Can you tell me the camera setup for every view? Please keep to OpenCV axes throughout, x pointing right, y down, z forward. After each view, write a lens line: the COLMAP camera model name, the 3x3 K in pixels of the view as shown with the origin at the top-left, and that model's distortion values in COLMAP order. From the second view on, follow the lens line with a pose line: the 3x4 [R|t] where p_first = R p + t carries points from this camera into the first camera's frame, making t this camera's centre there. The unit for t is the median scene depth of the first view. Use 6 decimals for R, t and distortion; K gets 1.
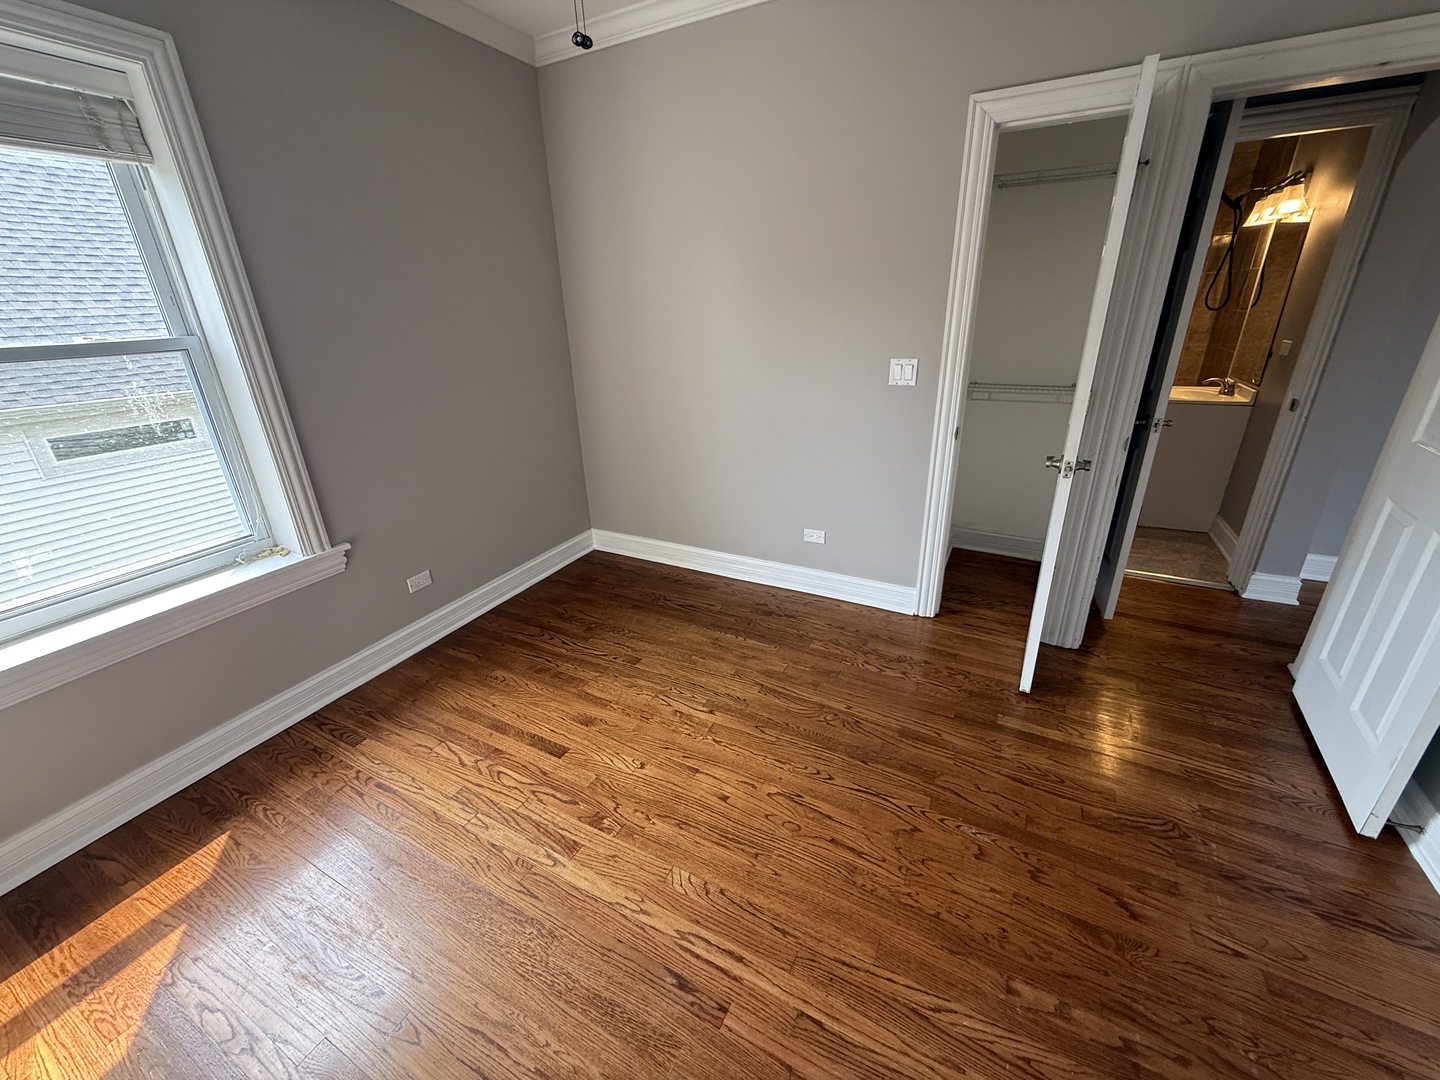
lens RADIAL K [[572.9, 0, 719.5], [0, 572.9, 529.9], [0, 0, 1]] dist [0.001035, -0.000031]
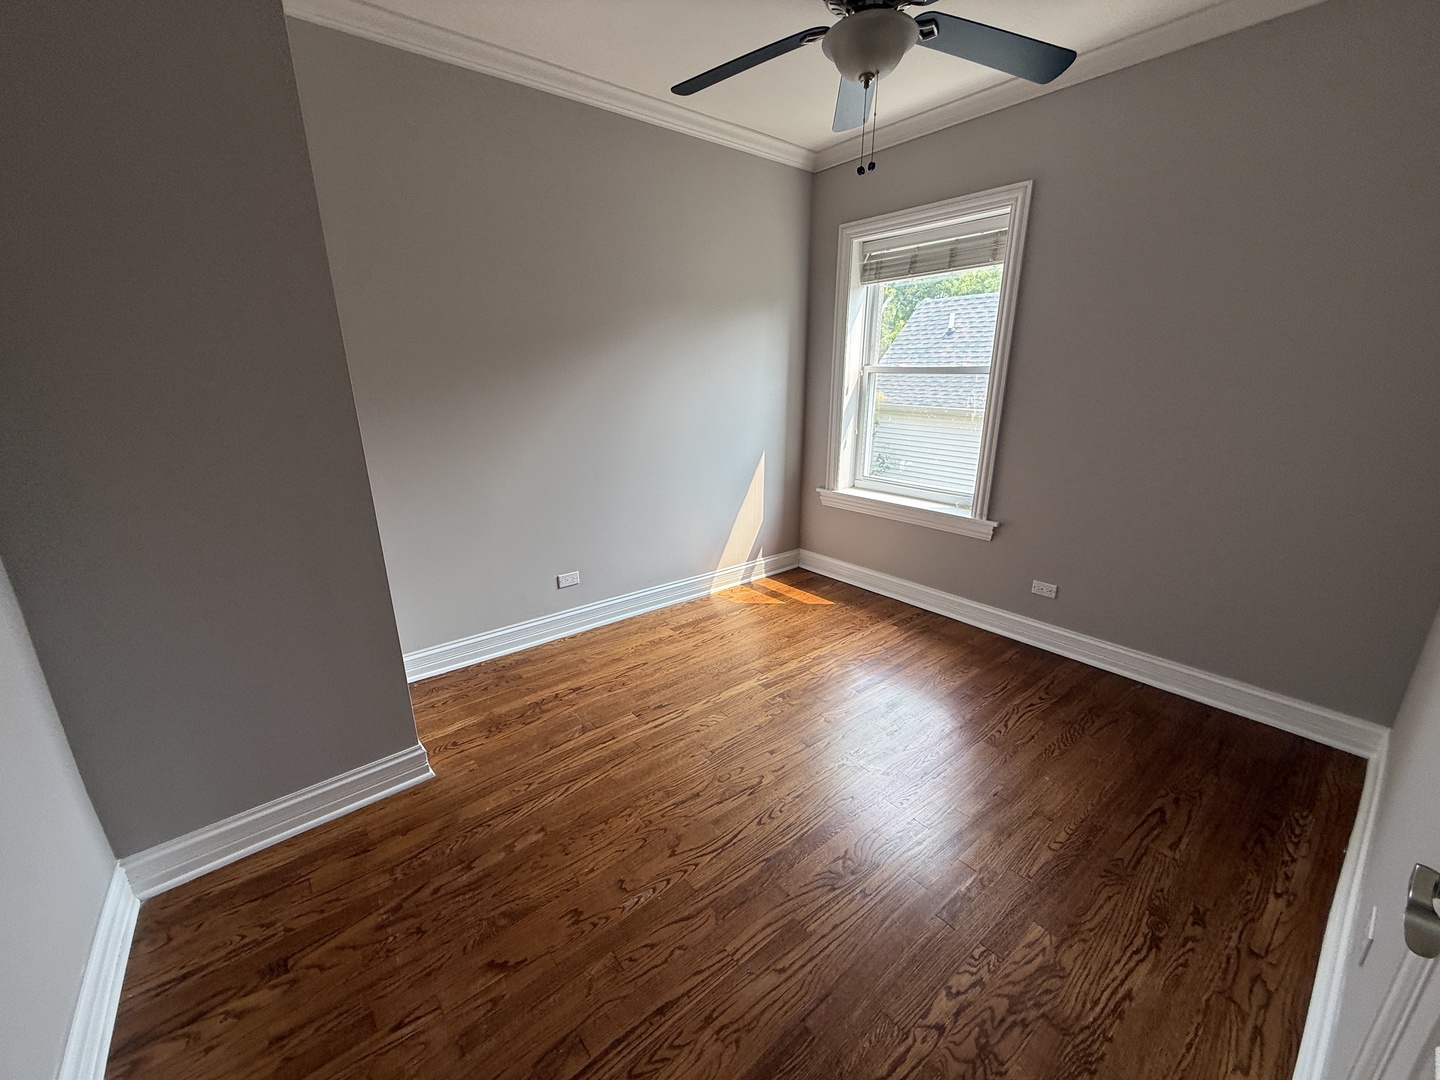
lens RADIAL K [[572.9, 0, 717.9], [0, 572.9, 535.5], [0, 0, 1]] dist [0.001035, -0.000031]
pose [[-0.392251, 0.287549, -0.873759, 1.051089], [-0.324333, 0.845647, 0.423898, -0.417184], [0.860783, 0.449663, -0.238444, 1.071548]]
